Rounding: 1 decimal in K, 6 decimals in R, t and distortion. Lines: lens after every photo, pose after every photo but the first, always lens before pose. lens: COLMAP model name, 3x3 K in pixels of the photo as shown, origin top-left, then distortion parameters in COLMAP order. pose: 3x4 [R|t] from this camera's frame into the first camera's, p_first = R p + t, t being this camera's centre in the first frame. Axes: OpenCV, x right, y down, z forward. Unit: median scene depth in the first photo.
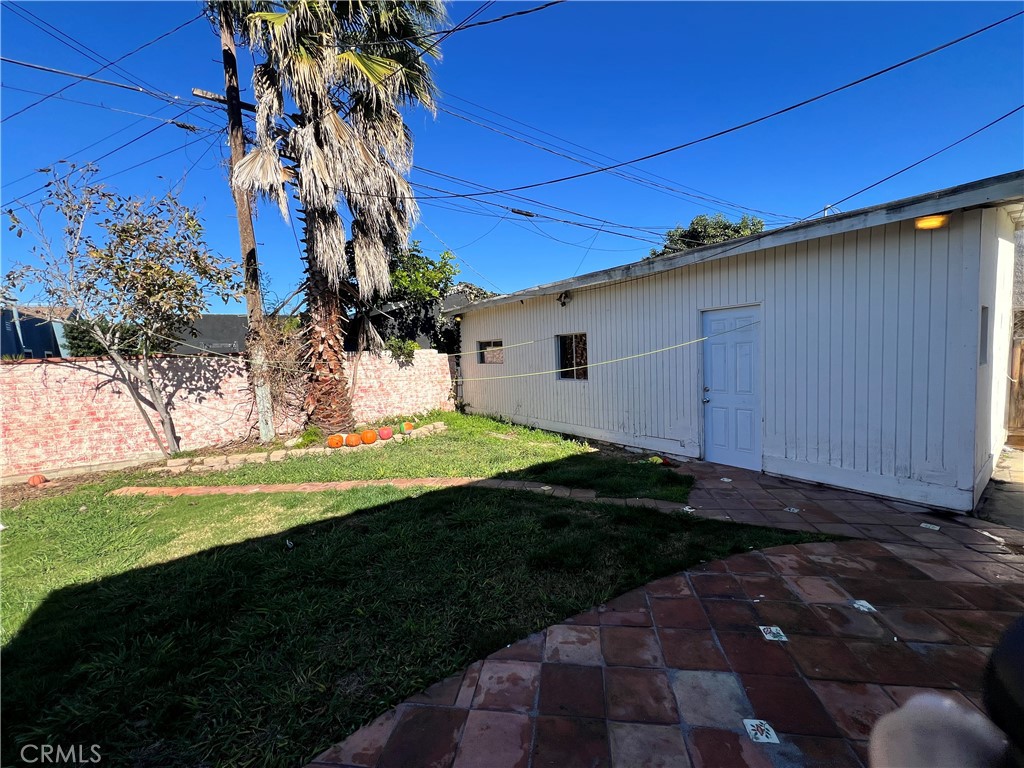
lens RADIAL K [[406.8, 0, 514.5], [0, 406.8, 385.2], [0, 0, 1]] dist [0.000207, 0.000481]
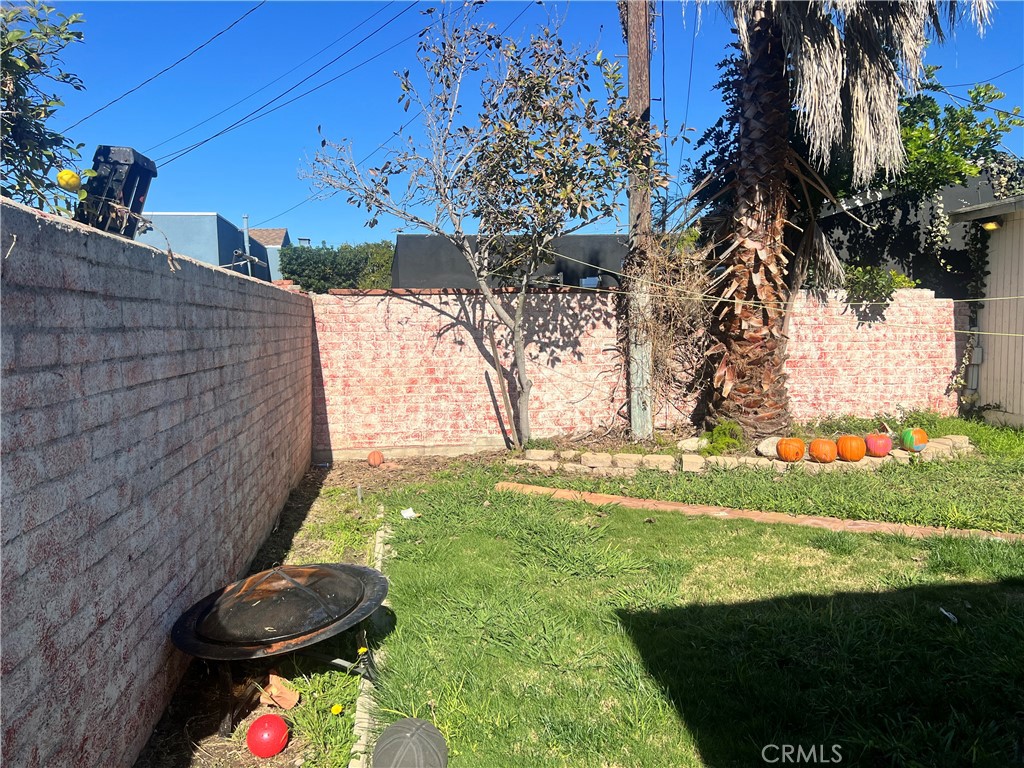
lens RADIAL K [[762.1, 0, 514.2], [0, 762.1, 399.1], [0, 0, 1]] dist [0.043893, -0.030755]
pose [[0.895929, 0.075426, -0.437746, -0.332319], [-0.060890, 0.997029, 0.047170, 0.045354], [0.440003, -0.015607, 0.897860, -0.090835]]
